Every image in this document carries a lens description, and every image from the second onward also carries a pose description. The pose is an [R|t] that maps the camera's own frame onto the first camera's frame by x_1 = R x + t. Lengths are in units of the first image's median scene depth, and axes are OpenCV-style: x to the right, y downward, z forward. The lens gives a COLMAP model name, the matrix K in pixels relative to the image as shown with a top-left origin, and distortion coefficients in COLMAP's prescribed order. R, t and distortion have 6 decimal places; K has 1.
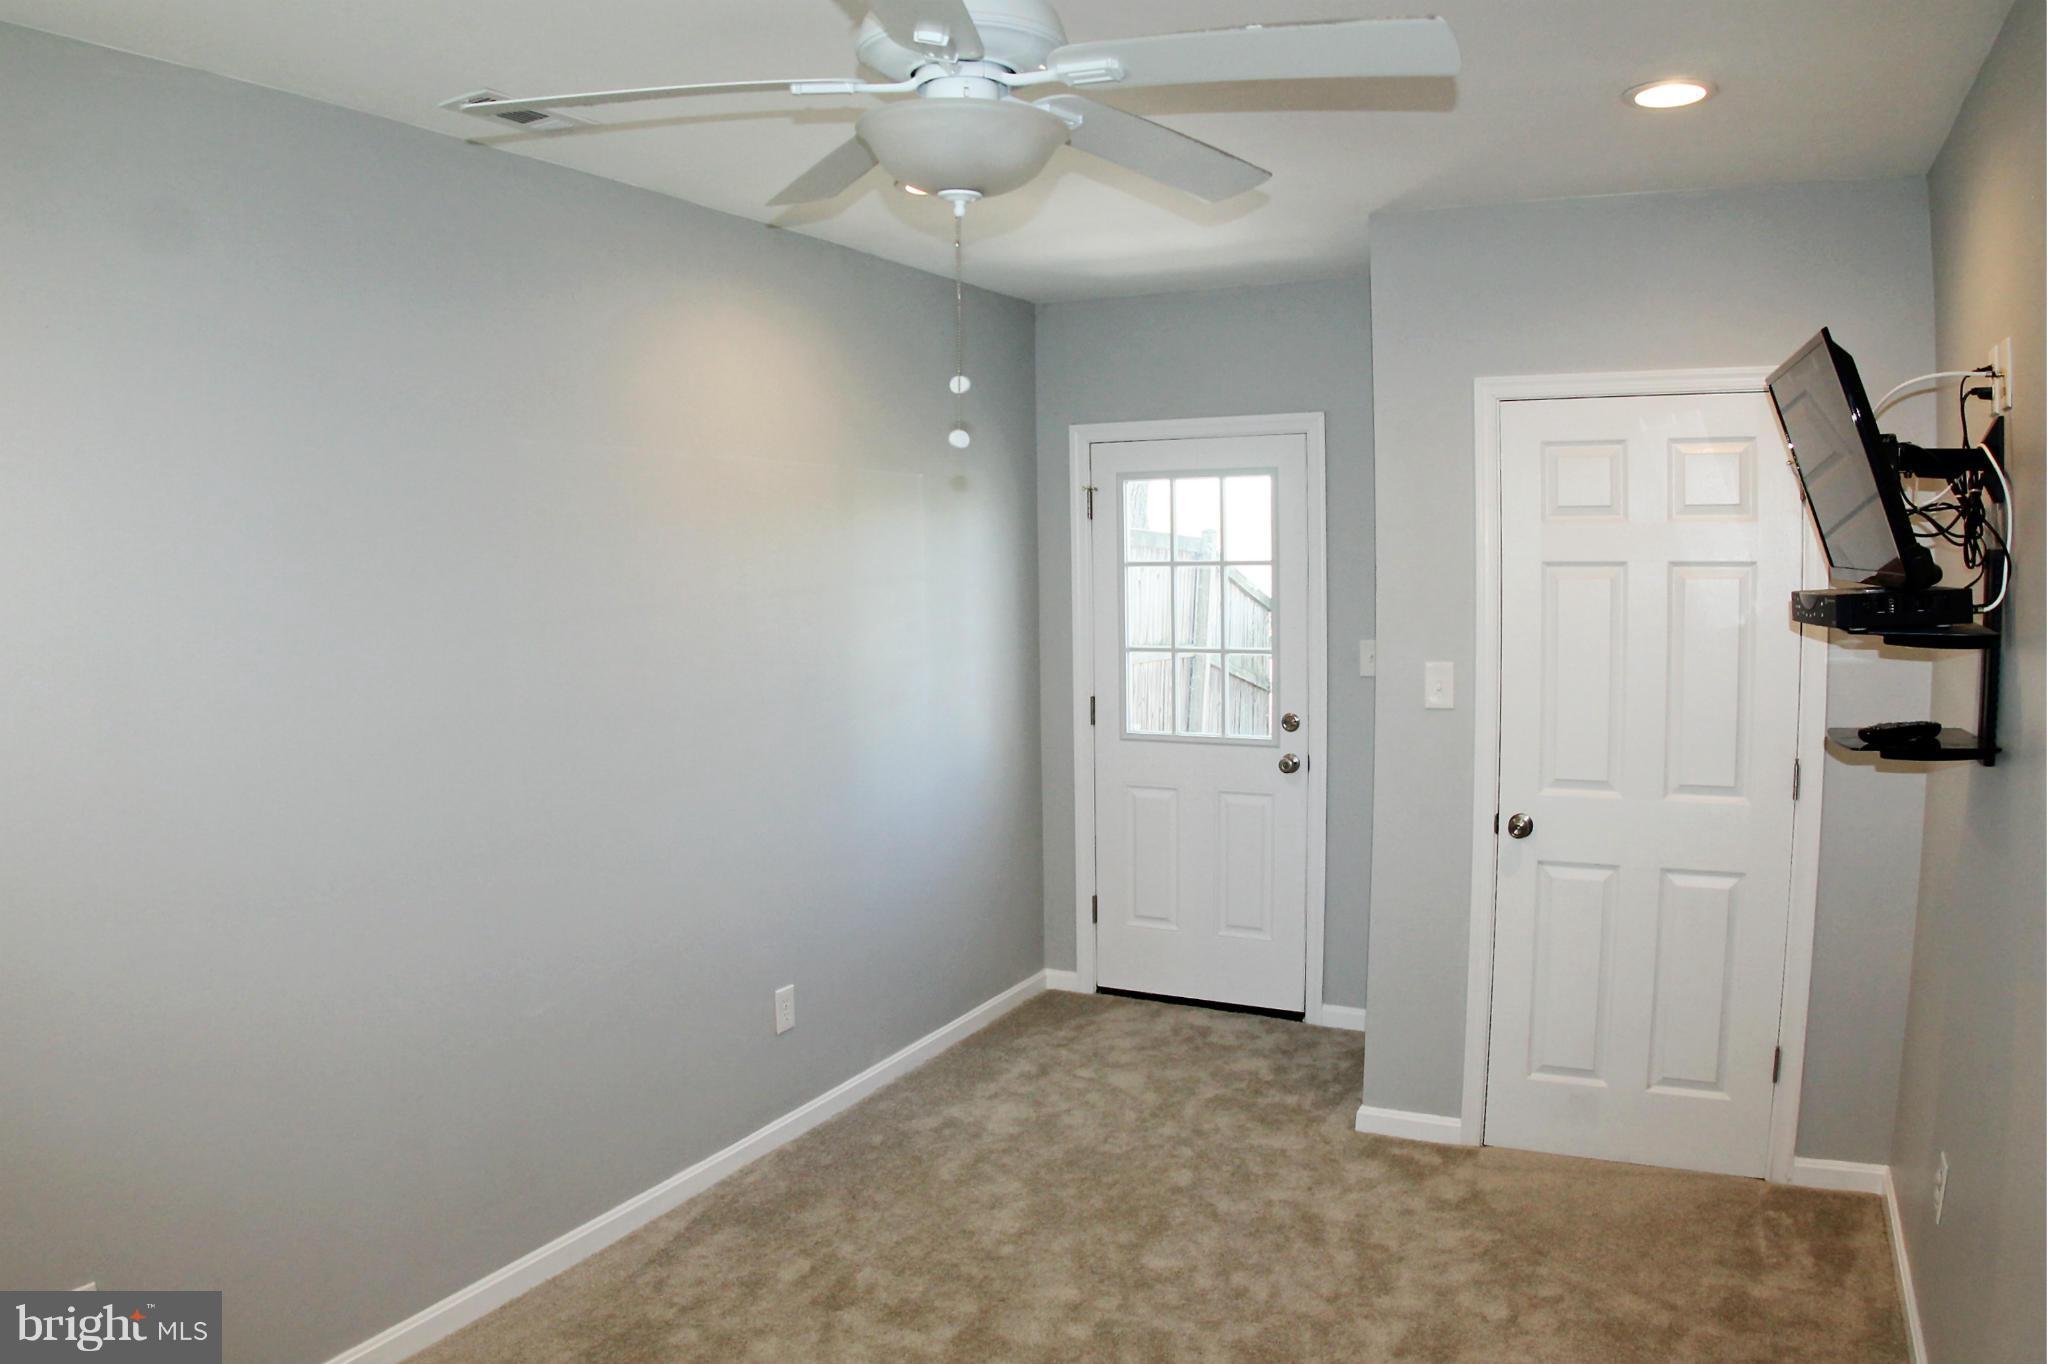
lens RADIAL K [[1417.6, 0, 1017.6], [0, 1417.6, 680.5], [0, 0, 1]] dist [-0.226125, 0.079698]
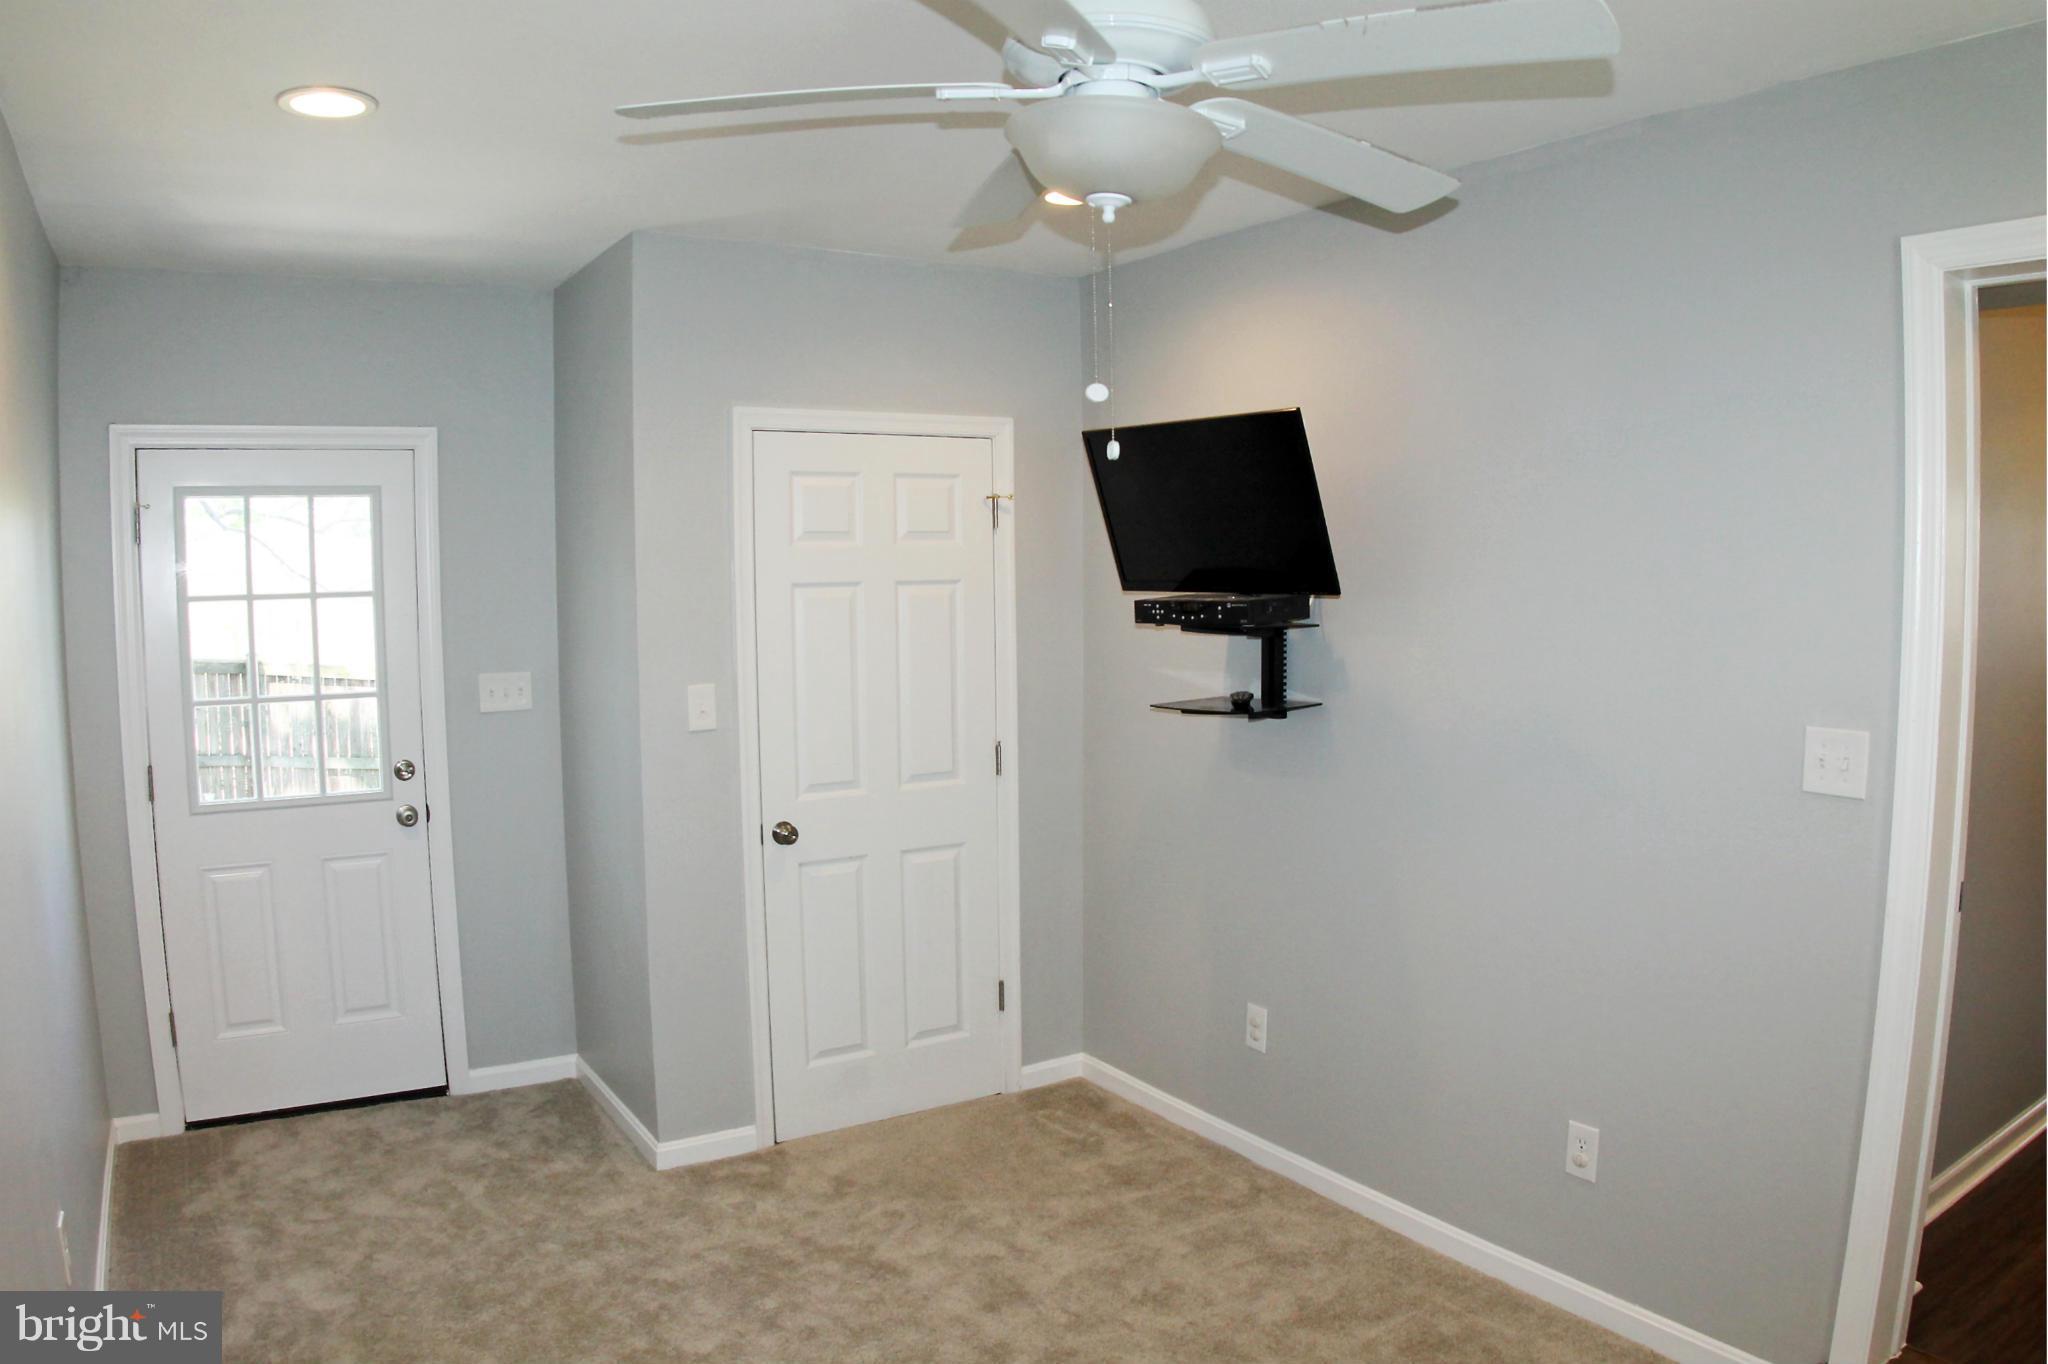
lens RADIAL K [[1417.6, 0, 1017.6], [0, 1417.6, 680.5], [0, 0, 1]] dist [-0.226125, 0.079698]
pose [[0.495819, -0.057368, 0.866529, -0.401960], [0.077550, 0.996754, 0.021616, -0.017571], [-0.864956, 0.056482, 0.498658, 0.251490]]
